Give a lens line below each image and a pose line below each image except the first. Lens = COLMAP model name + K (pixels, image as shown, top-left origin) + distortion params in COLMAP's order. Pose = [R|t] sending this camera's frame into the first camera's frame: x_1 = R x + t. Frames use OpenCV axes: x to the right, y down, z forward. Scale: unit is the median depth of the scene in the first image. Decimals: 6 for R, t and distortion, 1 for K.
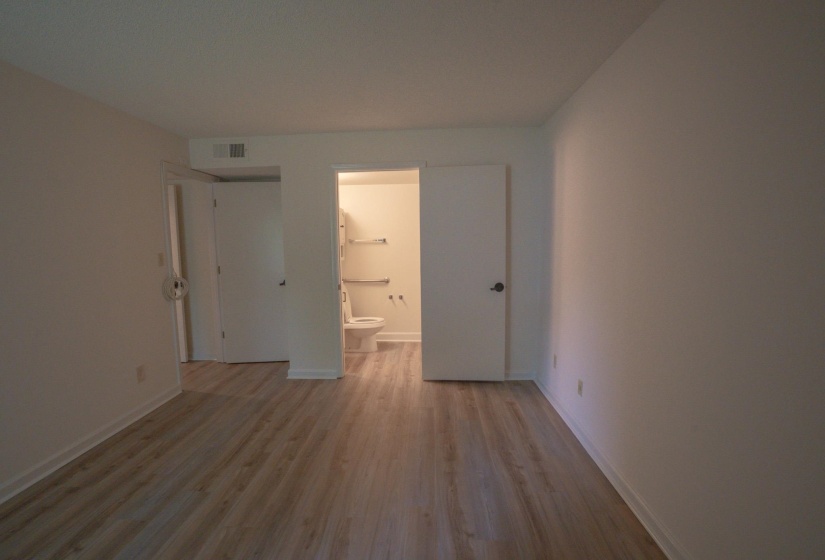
lens RADIAL K [[379.3, 0, 412.5], [0, 379.3, 280.0], [0, 0, 1]] dist [-0.045184, 0.013981]
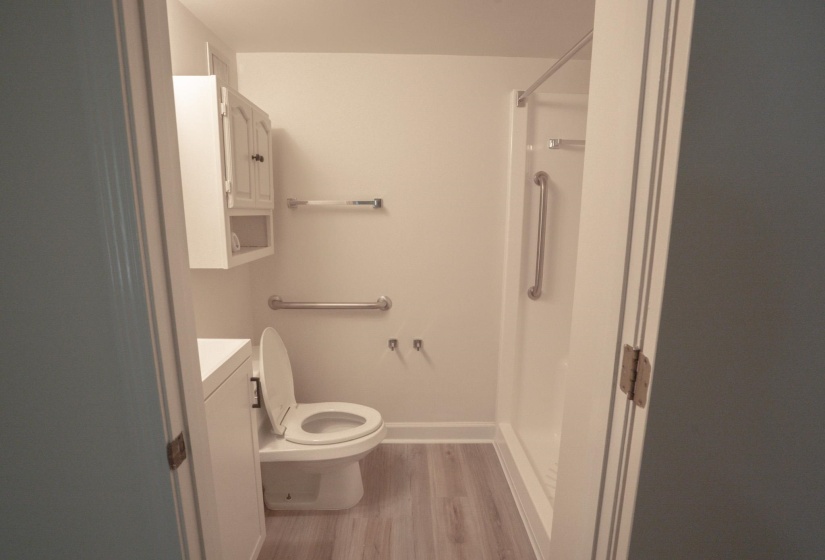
lens RADIAL K [[379.3, 0, 412.5], [0, 379.3, 280.0], [0, 0, 1]] dist [-0.045184, 0.013981]
pose [[0.995639, 0.011815, 0.092540, -0.075497], [-0.019167, 0.996694, 0.078959, -0.056516], [-0.091301, -0.080389, 0.992573, 0.598612]]
